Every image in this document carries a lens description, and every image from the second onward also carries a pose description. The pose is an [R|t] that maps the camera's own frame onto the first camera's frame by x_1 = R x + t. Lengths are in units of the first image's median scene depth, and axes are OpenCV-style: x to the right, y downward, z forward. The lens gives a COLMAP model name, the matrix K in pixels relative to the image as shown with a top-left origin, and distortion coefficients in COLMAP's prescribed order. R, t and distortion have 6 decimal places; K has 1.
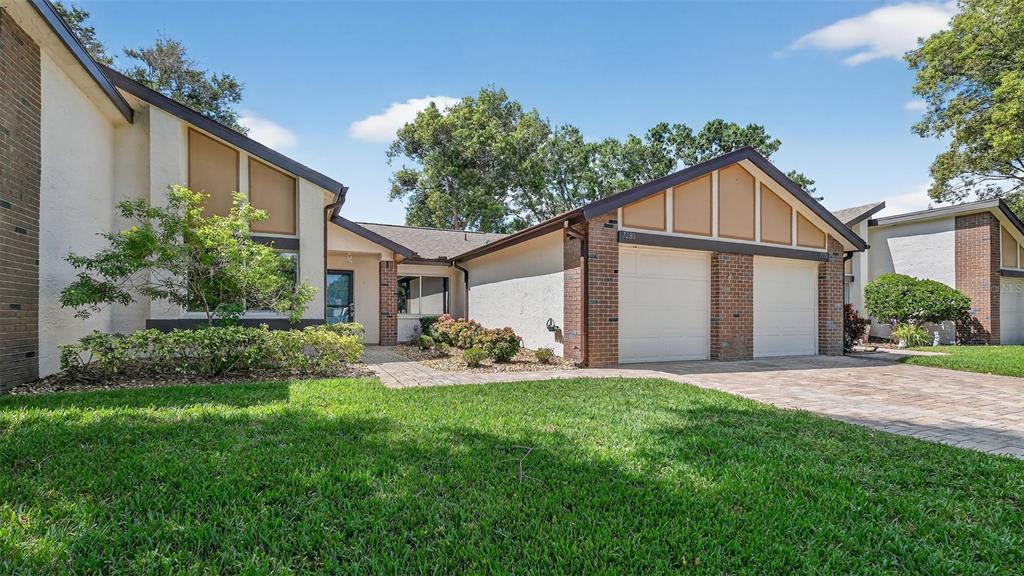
lens RADIAL K [[452.8, 0, 516.8], [0, 452.8, 301.3], [0, 0, 1]] dist [-0.000237, -0.000451]
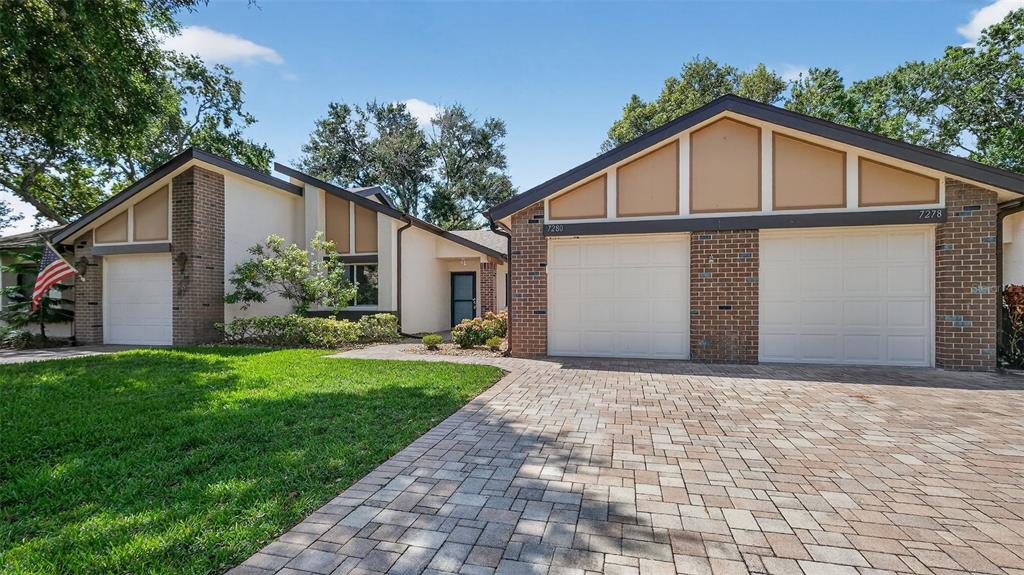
lens RADIAL K [[452.8, 0, 512.3], [0, 452.8, 296.7], [0, 0, 1]] dist [-0.000237, -0.000451]
pose [[0.780615, -0.017737, -0.624760, 0.698933], [0.023385, 0.999726, 0.000837, 0.002719], [0.624574, -0.015263, 0.780816, 0.139082]]
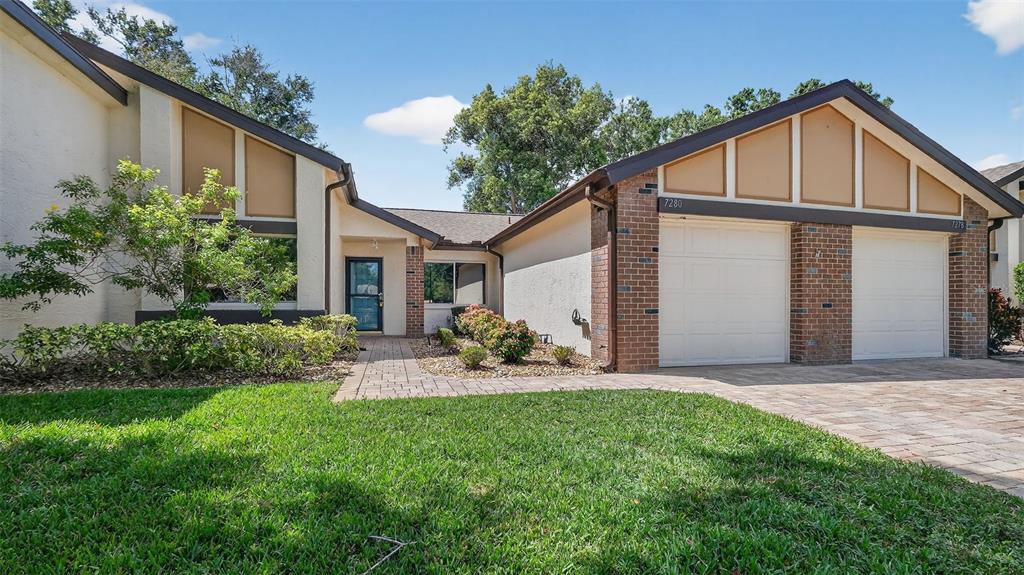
lens RADIAL K [[452.8, 0, 514.6], [0, 452.8, 294.6], [0, 0, 1]] dist [-0.000237, -0.000451]
pose [[0.985851, -0.005773, -0.167522, 0.095842], [0.007616, 0.999917, 0.010363, 0.001710], [0.167448, -0.011493, 0.985814, 0.164609]]
